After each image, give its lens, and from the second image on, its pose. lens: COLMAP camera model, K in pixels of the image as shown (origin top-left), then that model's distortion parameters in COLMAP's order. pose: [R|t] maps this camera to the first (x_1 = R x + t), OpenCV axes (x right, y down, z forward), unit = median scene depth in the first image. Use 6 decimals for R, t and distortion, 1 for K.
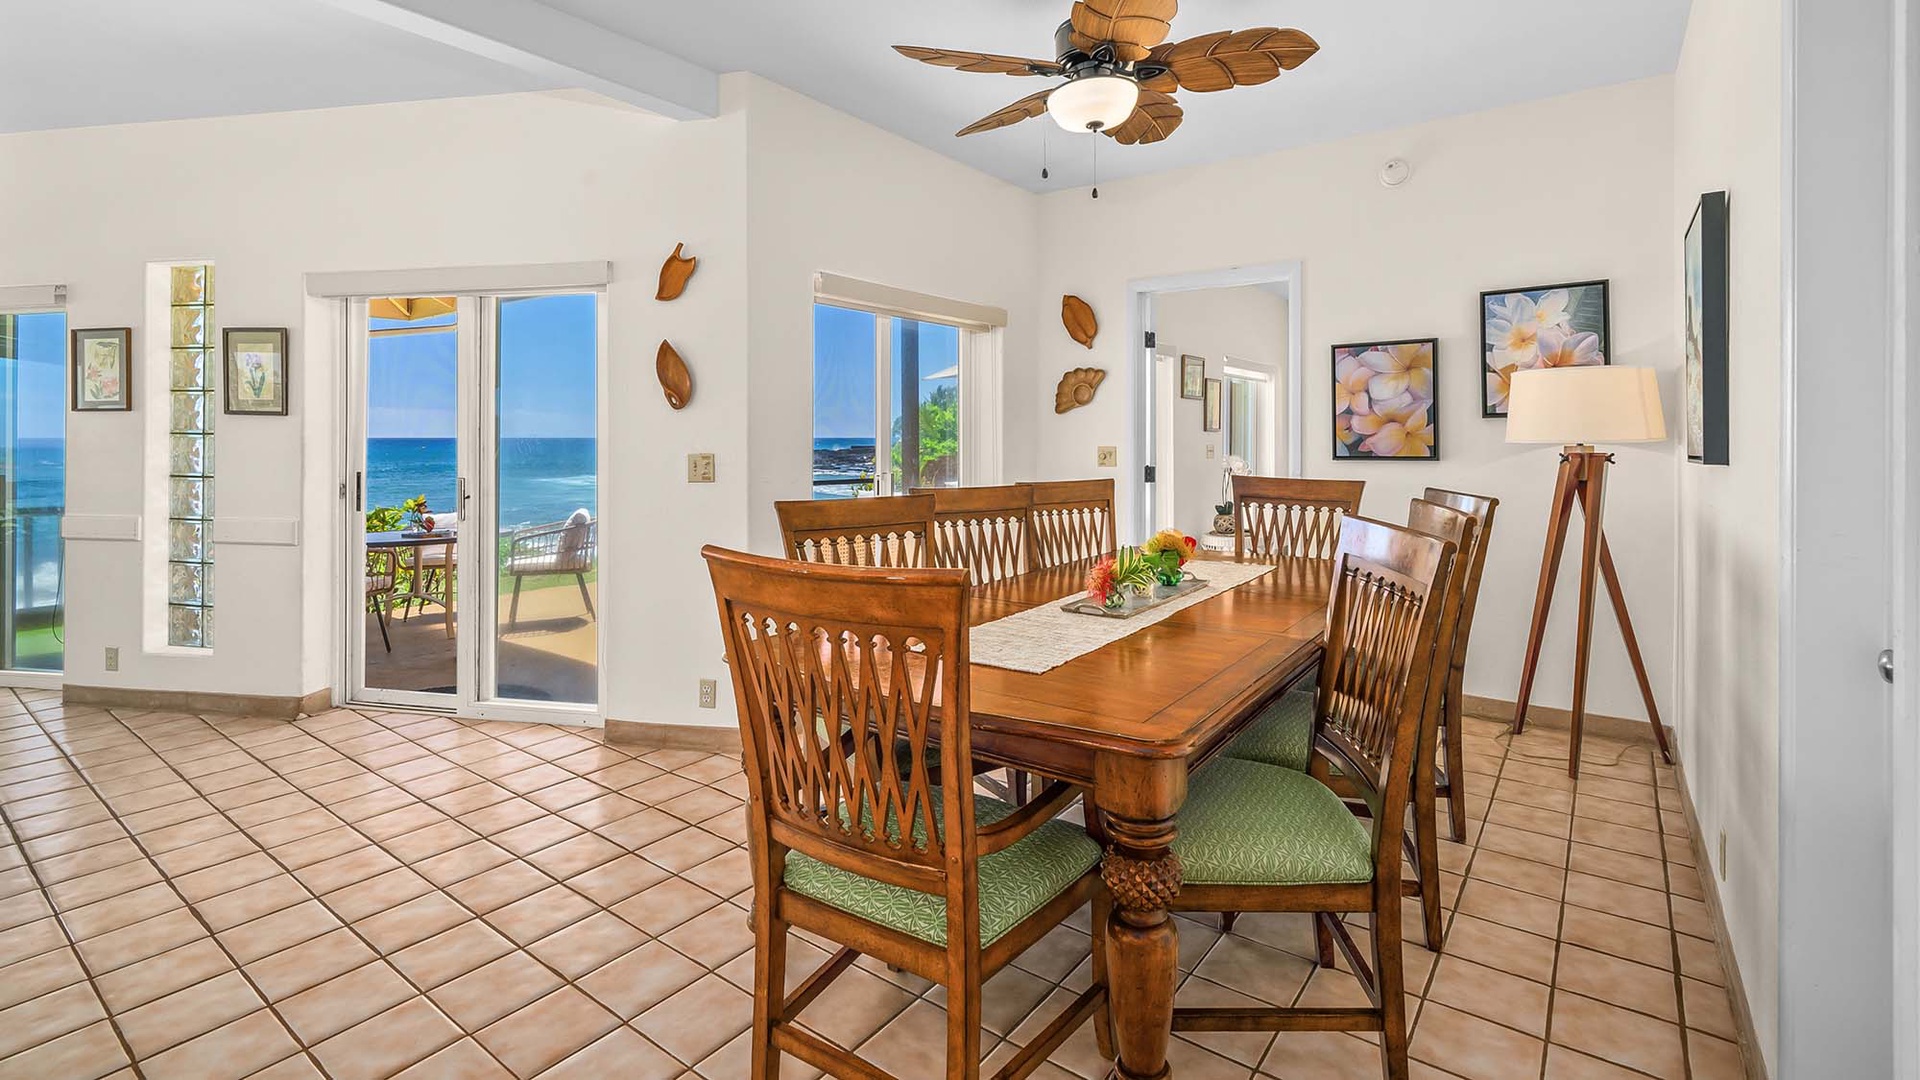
lens RADIAL K [[871.8, 0, 925.3], [0, 871.8, 442.7], [0, 0, 1]] dist [-0.012987, 0.001356]
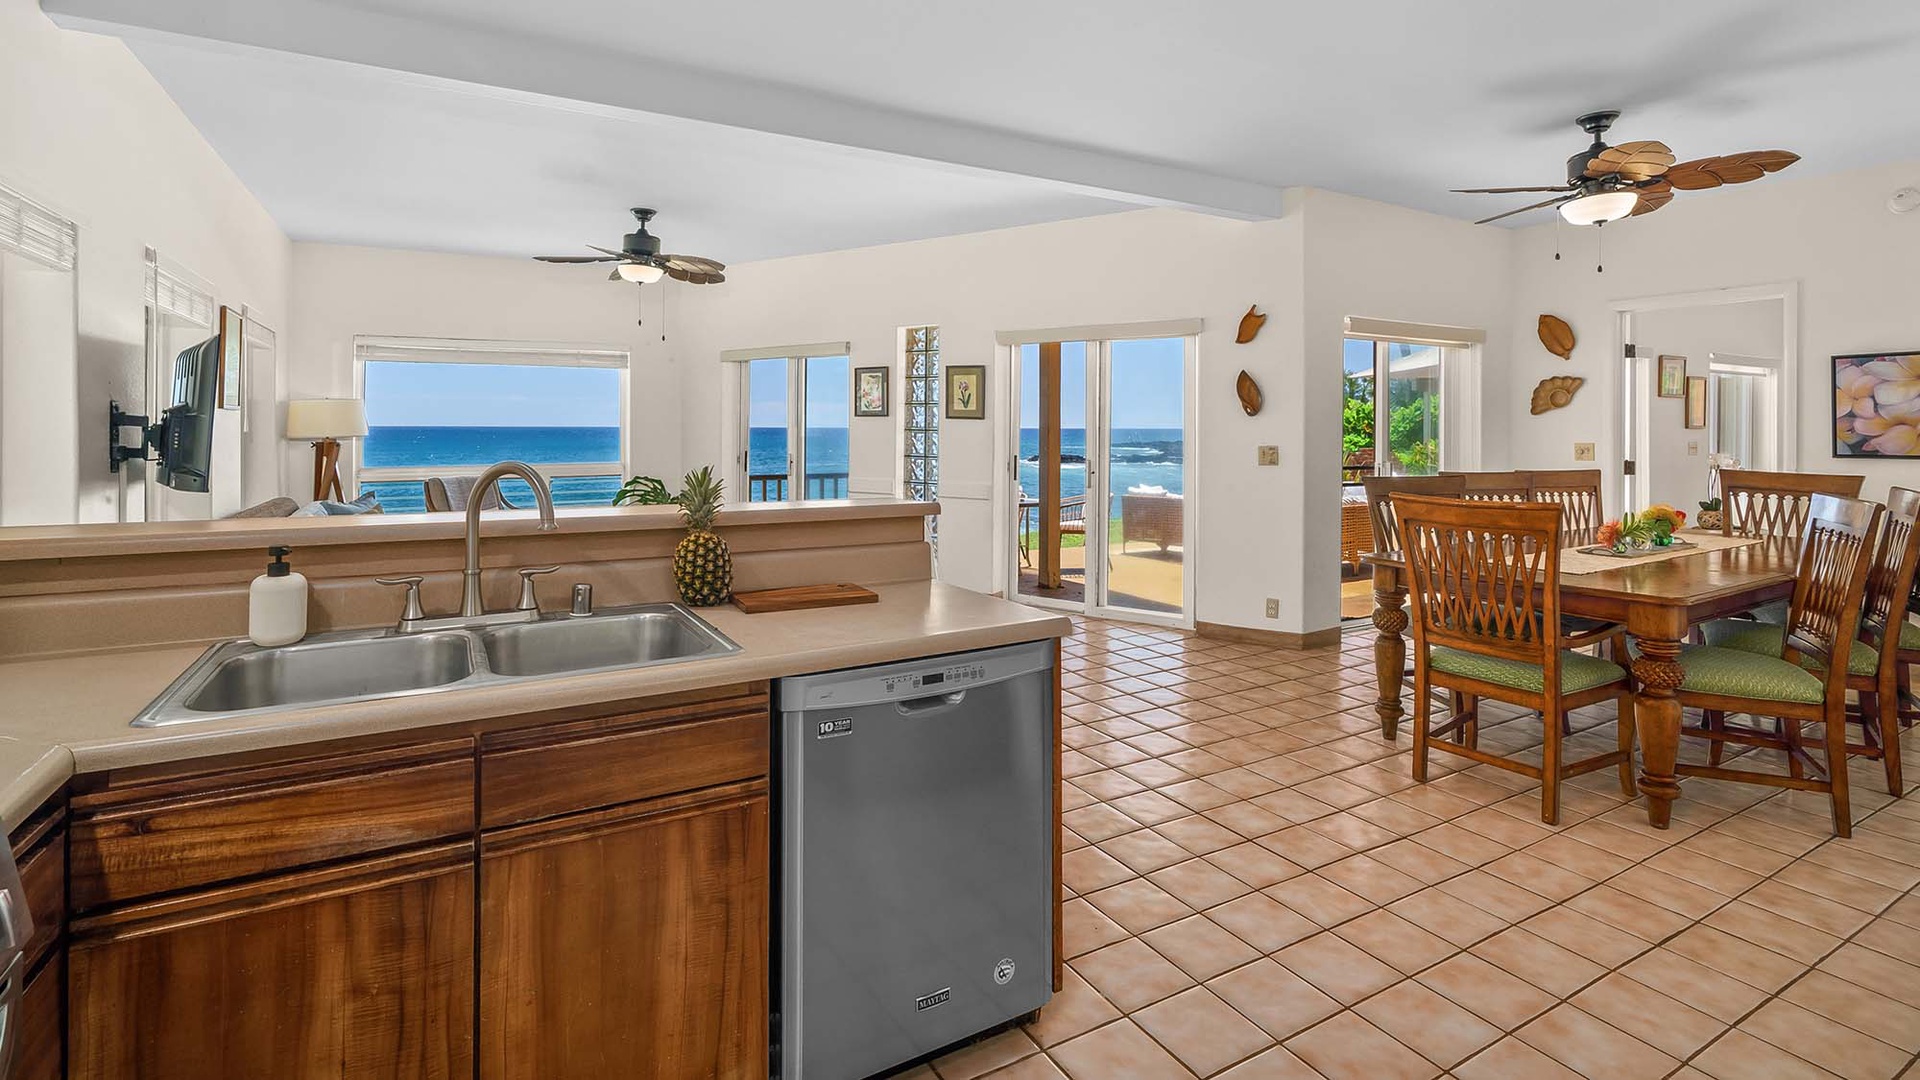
lens RADIAL K [[873.7, 0, 943.8], [0, 873.7, 430.2], [0, 0, 1]] dist [-0.005510, 0.002437]
pose [[0.925079, 0.004741, -0.379746, -0.187068], [-0.006129, 0.999978, -0.002444, -0.006565], [0.379726, 0.004588, 0.925087, -0.534755]]
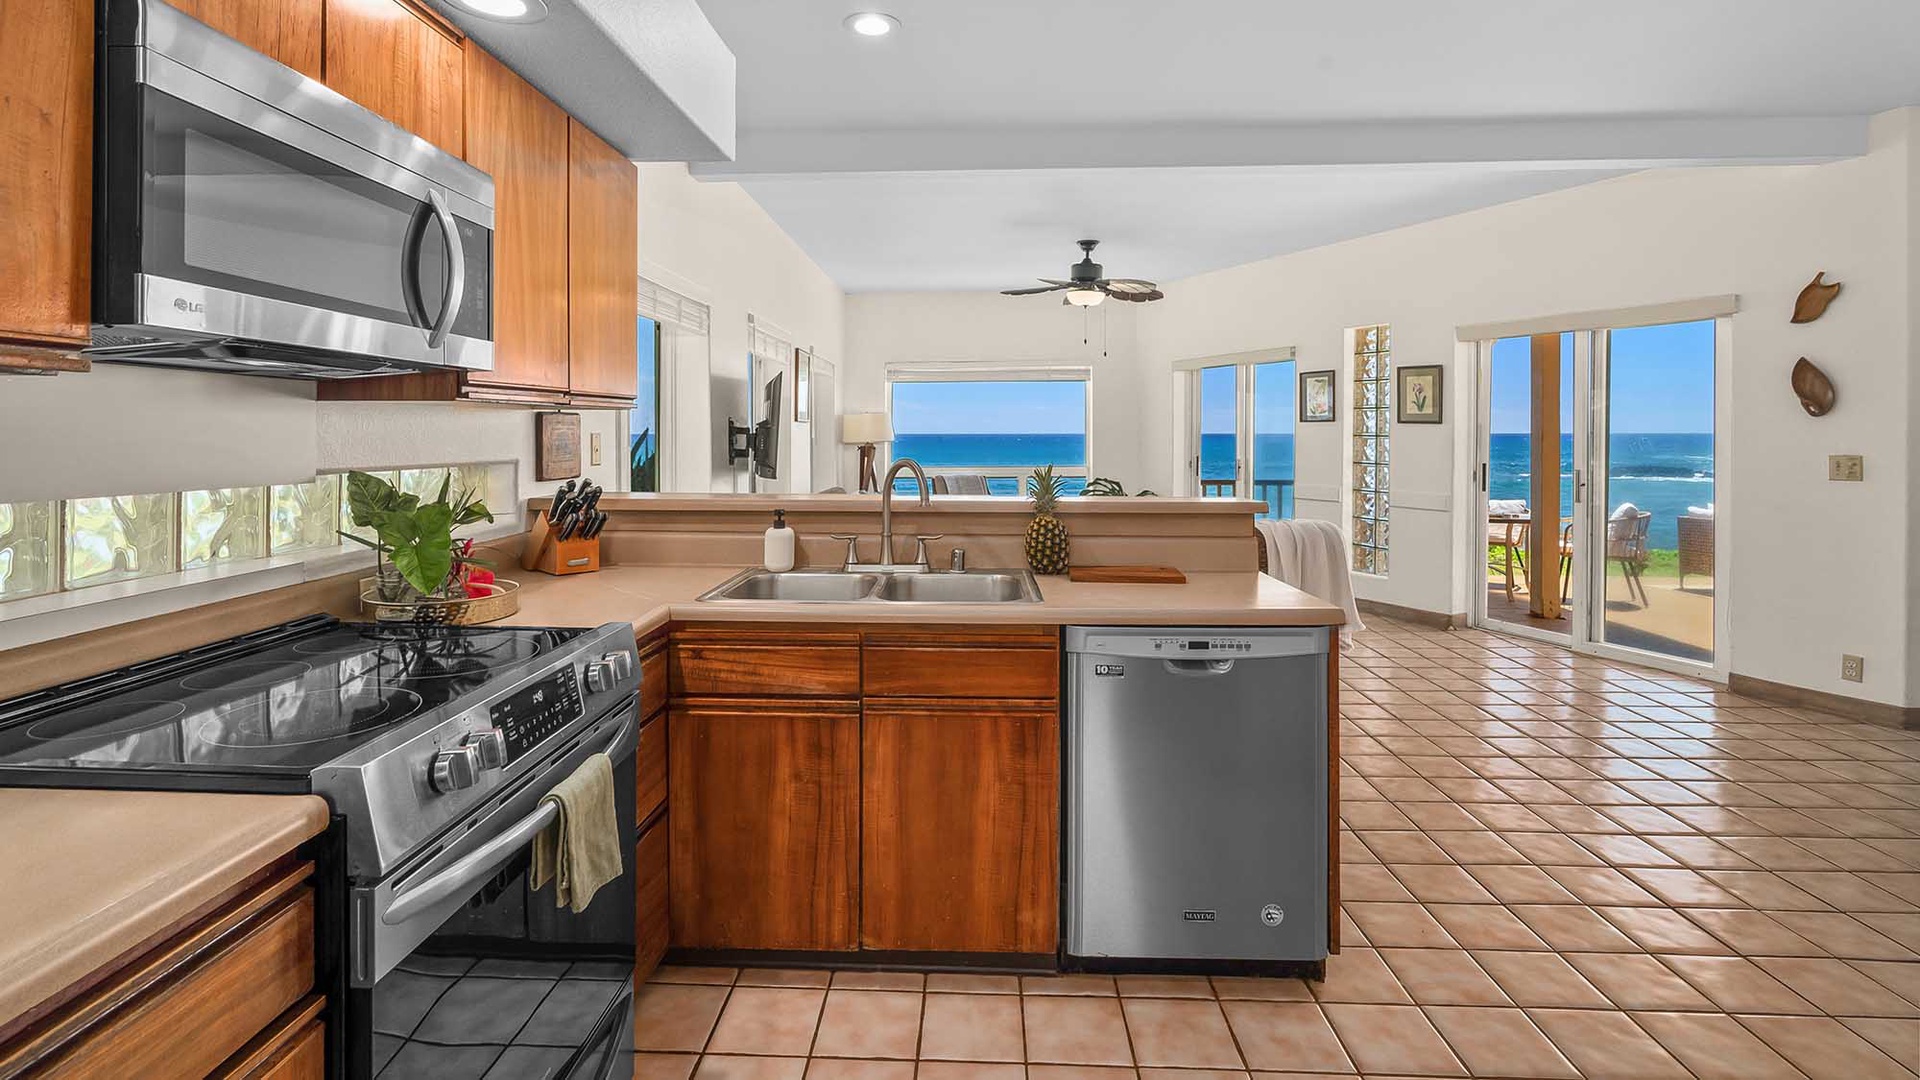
lens RADIAL K [[873.7, 0, 954.2], [0, 873.7, 438.6], [0, 0, 1]] dist [-0.005510, 0.002437]
pose [[0.592530, 0.004687, -0.805535, -0.028824], [-0.004064, 0.999988, 0.002829, -0.006735], [0.805538, 0.001597, 0.592541, -0.555843]]
